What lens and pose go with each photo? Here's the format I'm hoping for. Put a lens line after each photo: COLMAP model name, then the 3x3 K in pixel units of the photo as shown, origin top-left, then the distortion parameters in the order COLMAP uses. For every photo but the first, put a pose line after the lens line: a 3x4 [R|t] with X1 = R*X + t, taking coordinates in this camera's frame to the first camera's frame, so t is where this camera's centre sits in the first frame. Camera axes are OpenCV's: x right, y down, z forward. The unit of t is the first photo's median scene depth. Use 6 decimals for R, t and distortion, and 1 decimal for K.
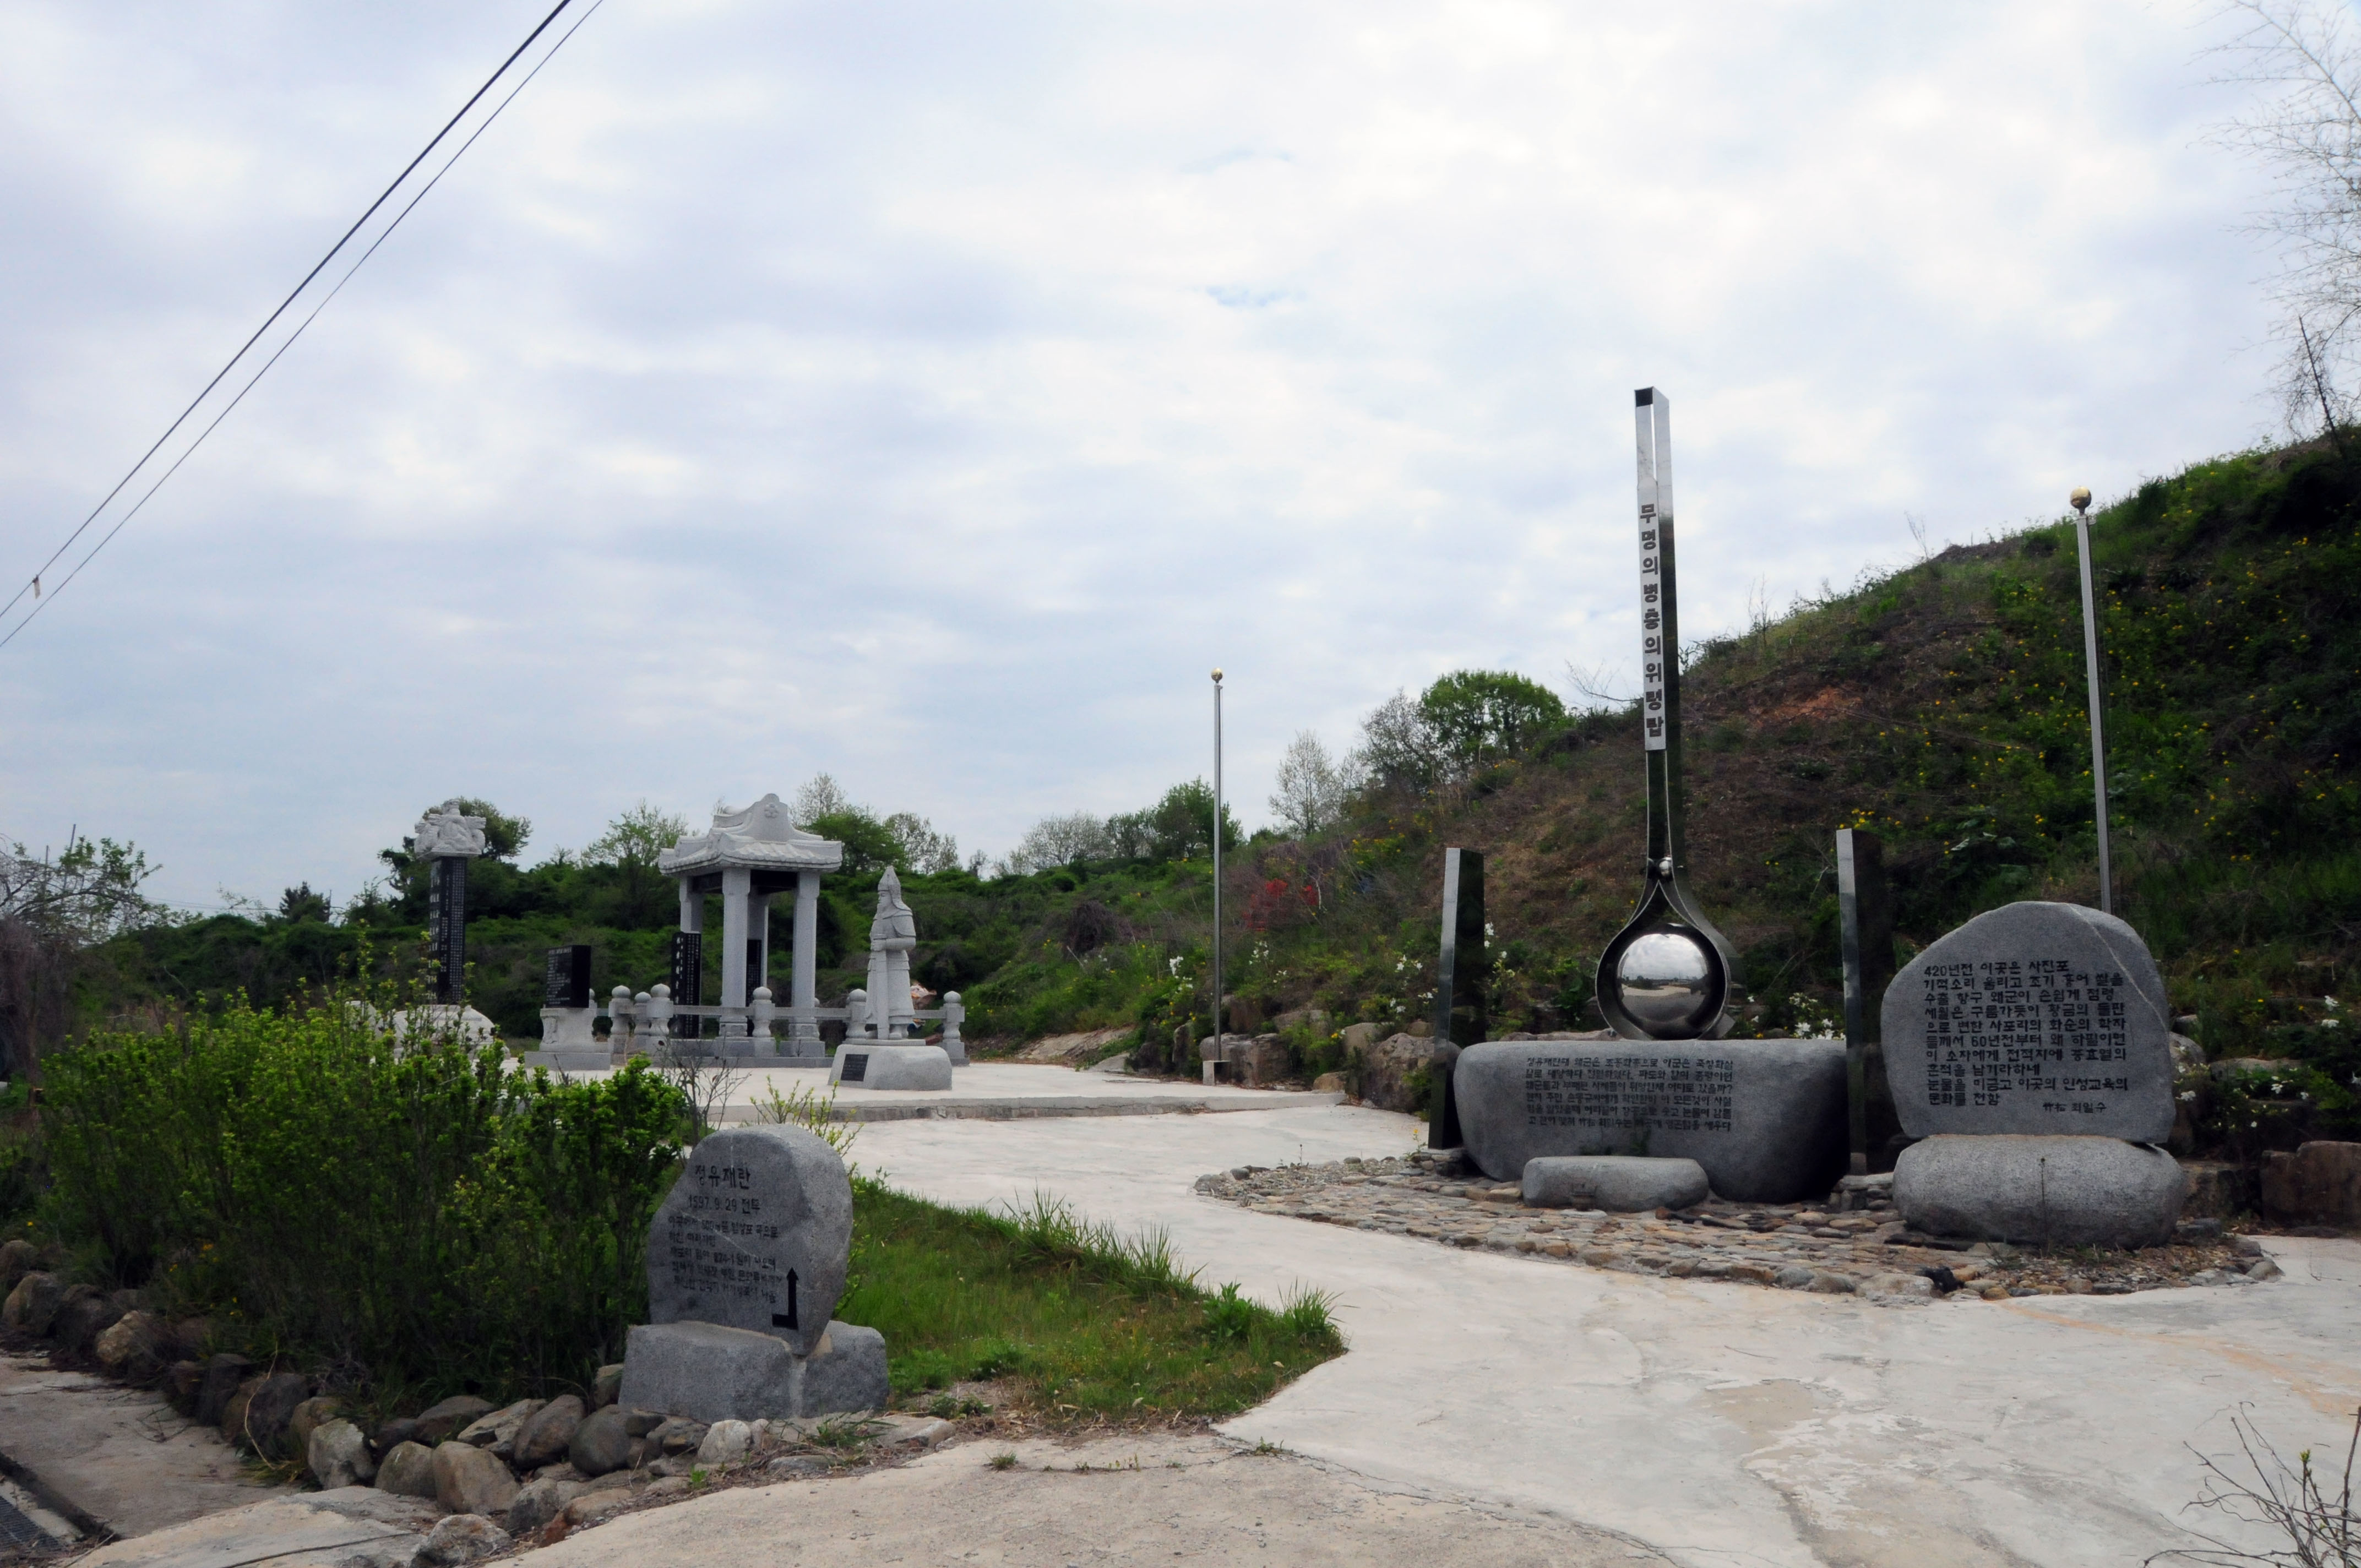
lens RADIAL K [[1873.6, 0, 1128.0], [0, 1873.6, 781.3], [0, 0, 1]] dist [-0.178257, 0.140701]
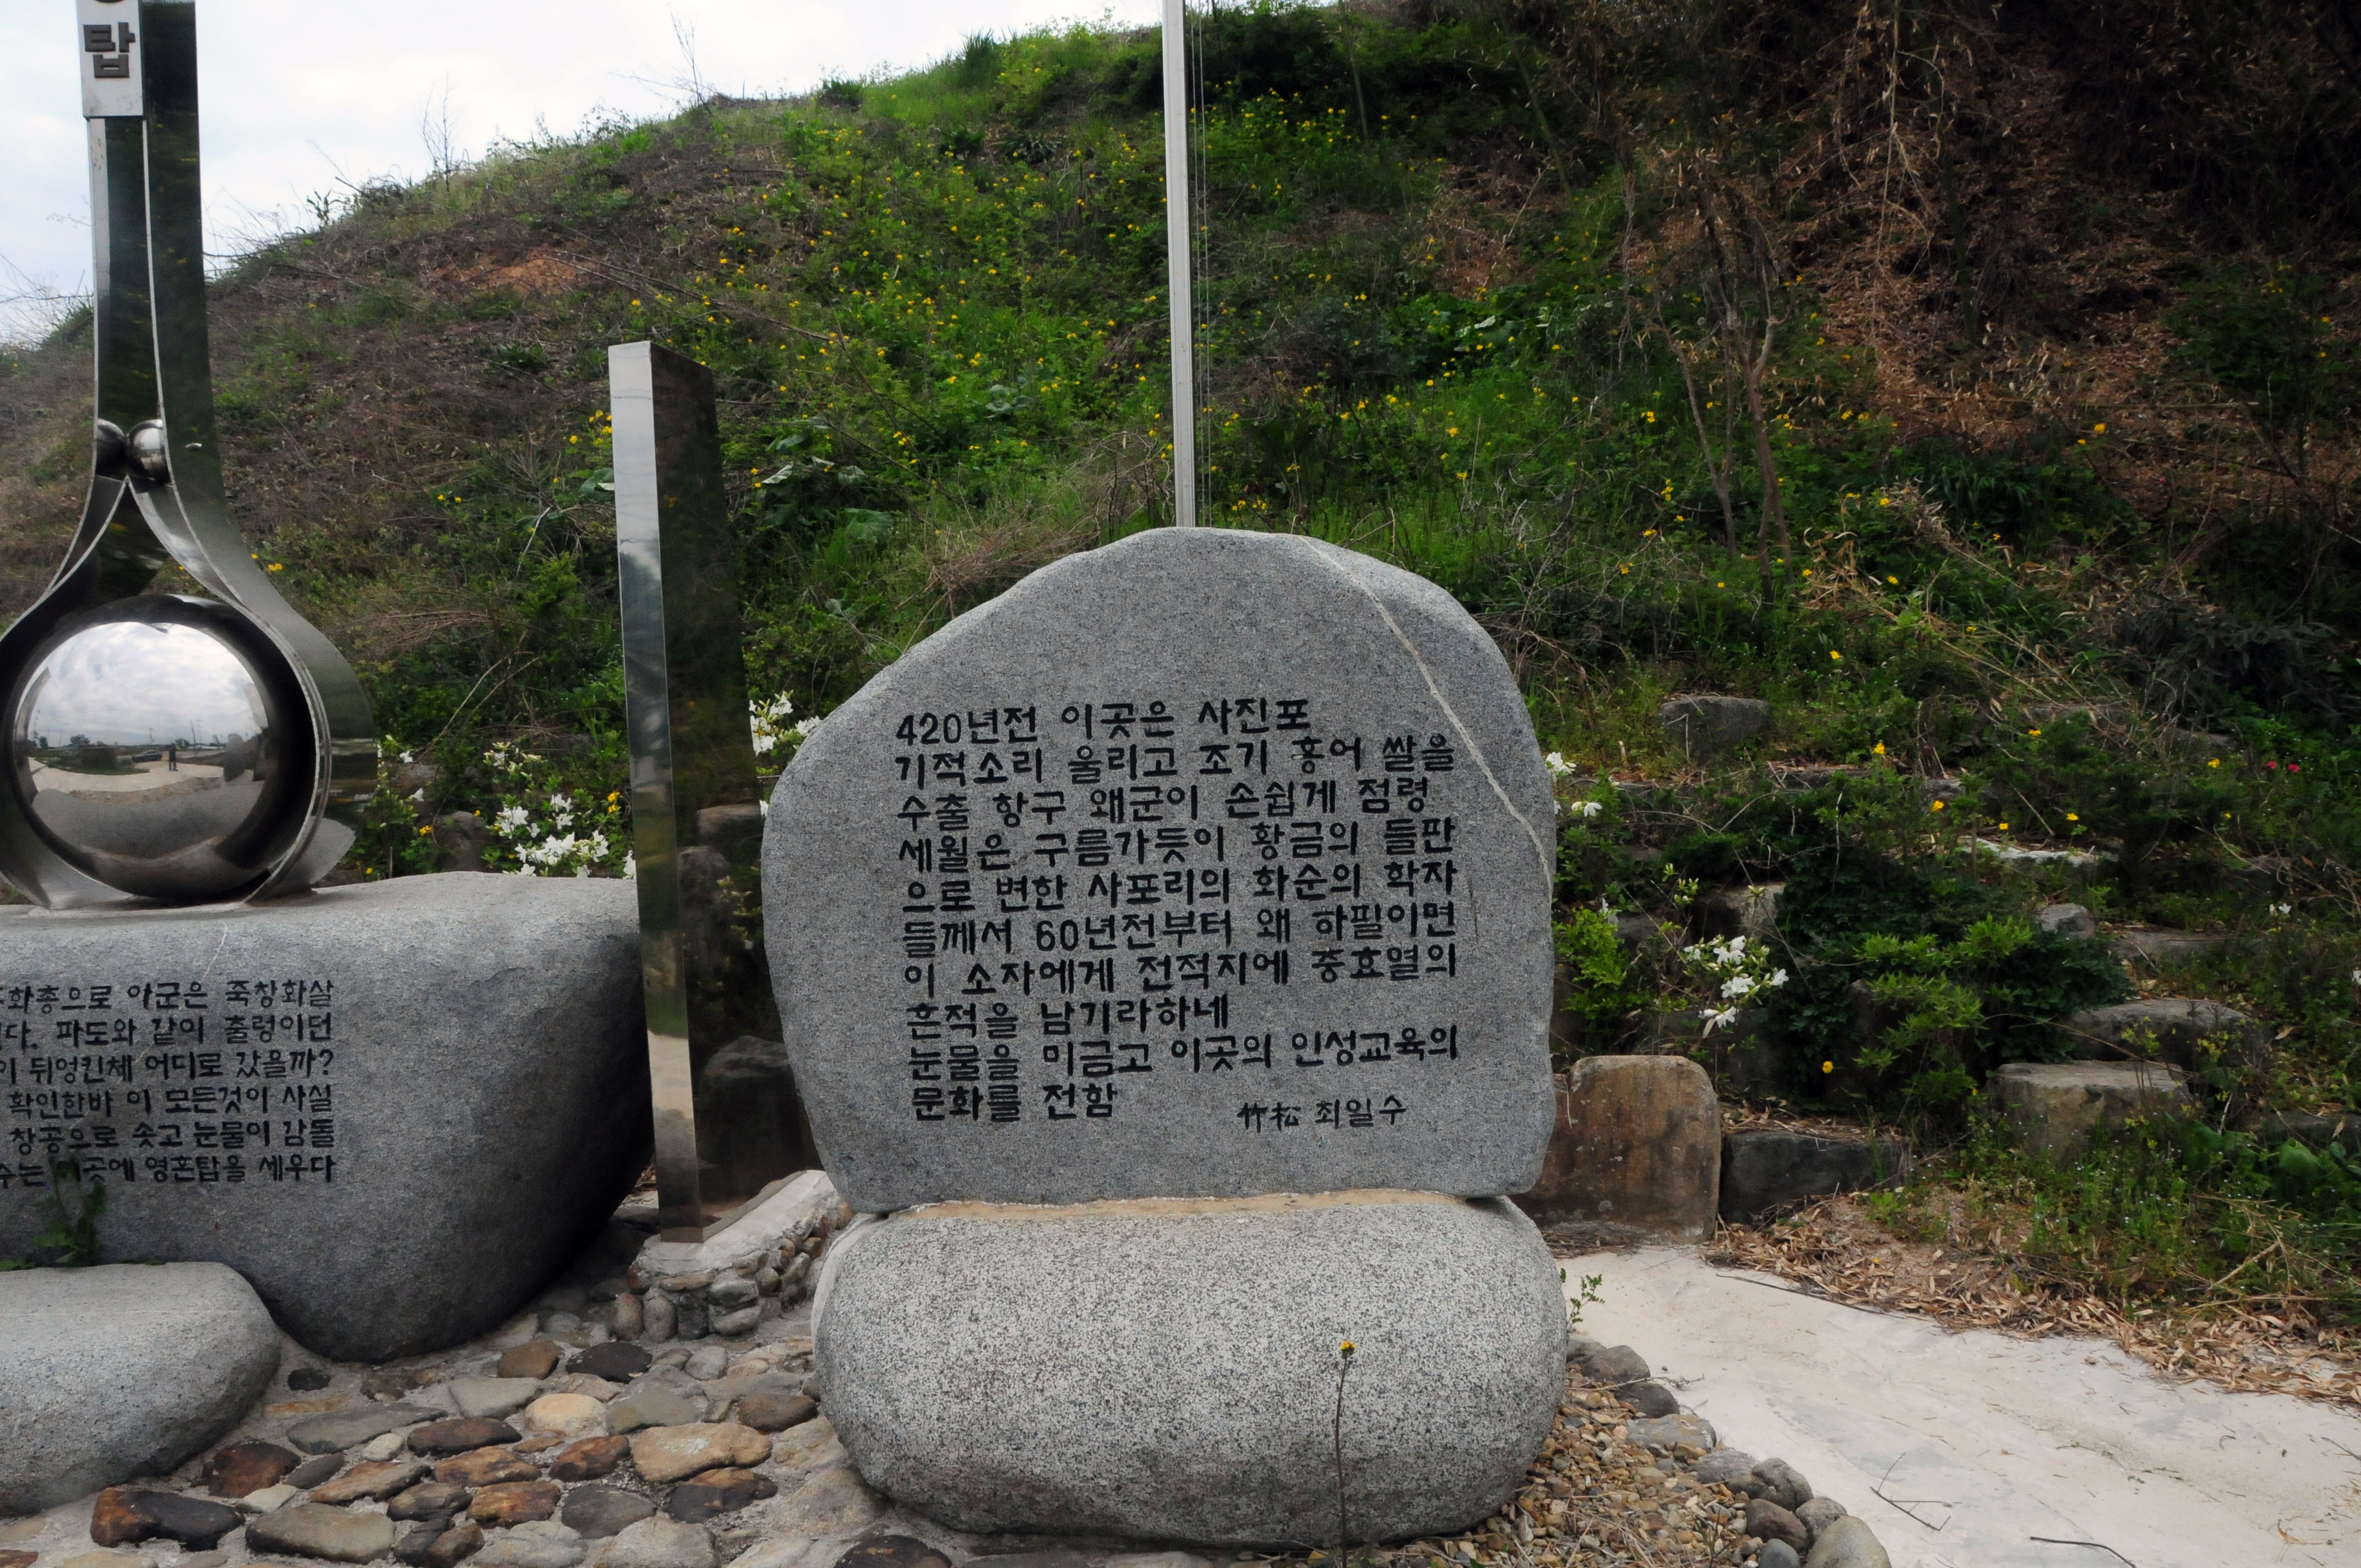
lens RADIAL K [[1827.7, 0, 1179.7], [0, 1827.7, 869.0], [0, 0, 1]] dist [-0.174860, 0.118429]
pose [[0.753968, -0.082704, 0.651685, 0.230076], [-0.058438, 0.979666, 0.191938, 0.055723], [-0.654307, -0.182798, 0.733803, 0.639162]]
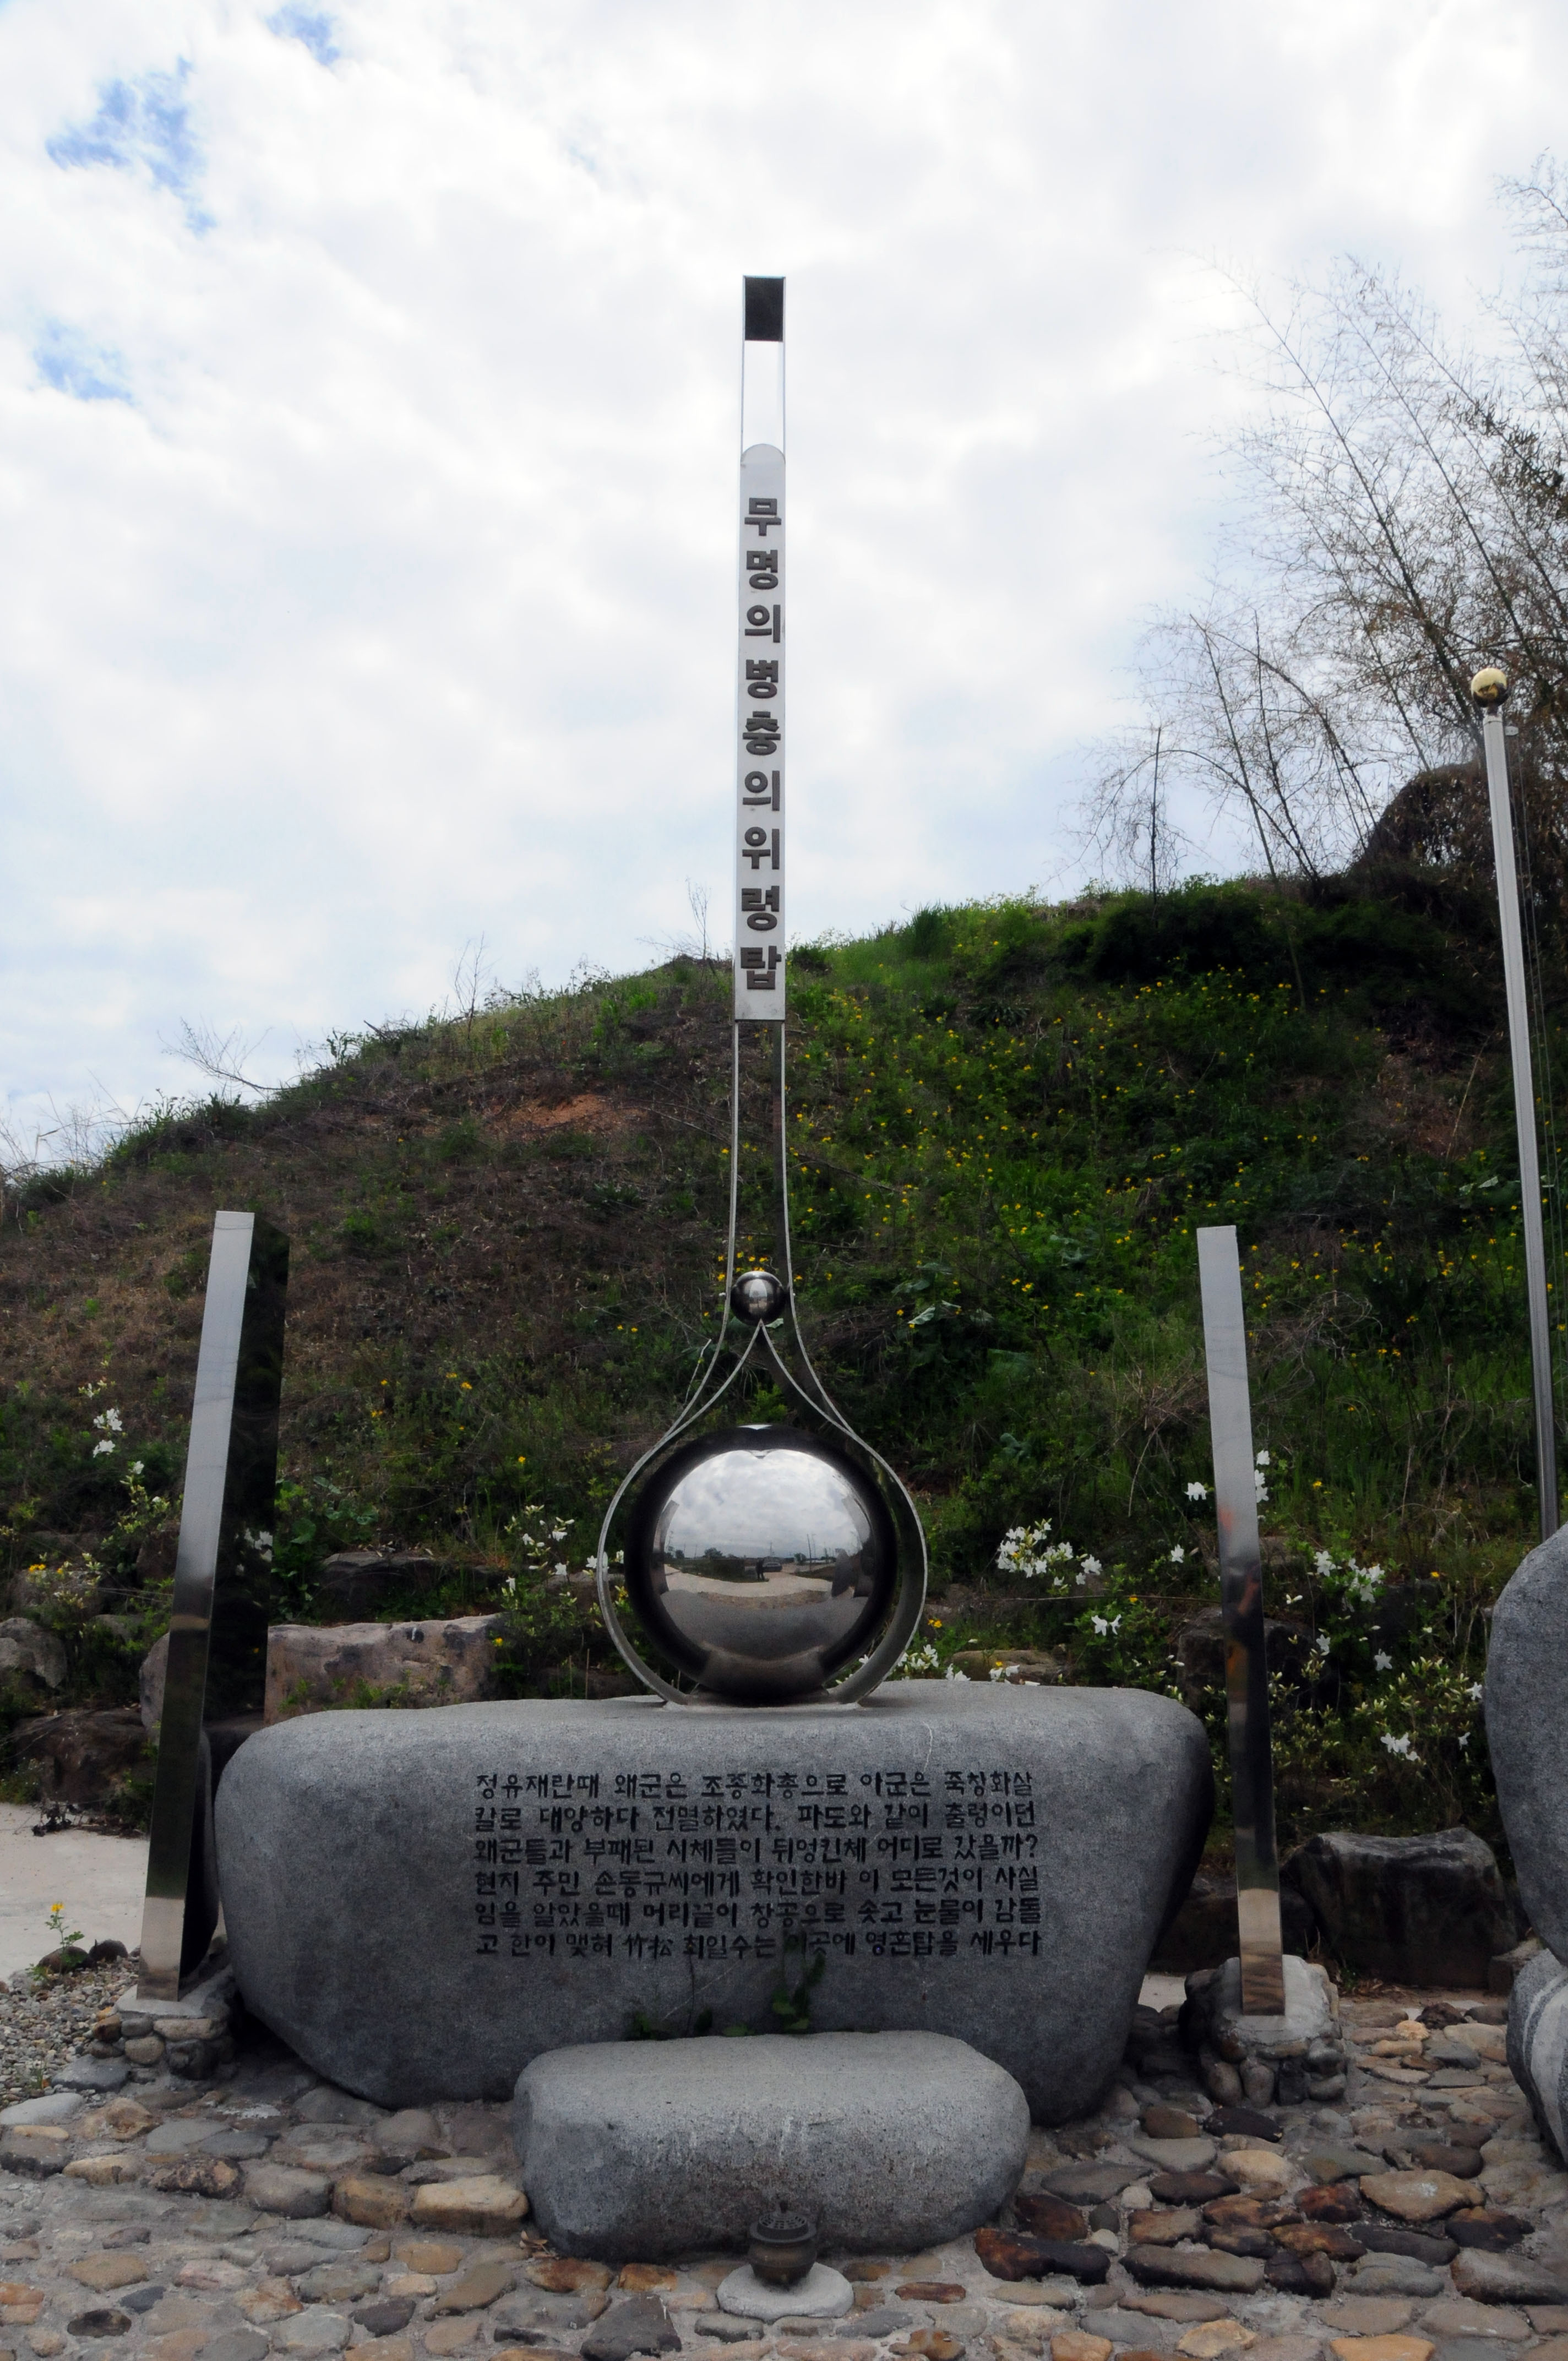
lens RADIAL K [[1827.7, 0, 817.5], [0, 1827.7, 1268.0], [0, 0, 1]] dist [-0.174860, 0.118429]
pose [[0.776879, 0.079773, 0.624577, 0.040010], [-0.073692, 0.996644, -0.035634, 0.059756], [-0.625323, -0.018343, 0.780150, 0.716903]]
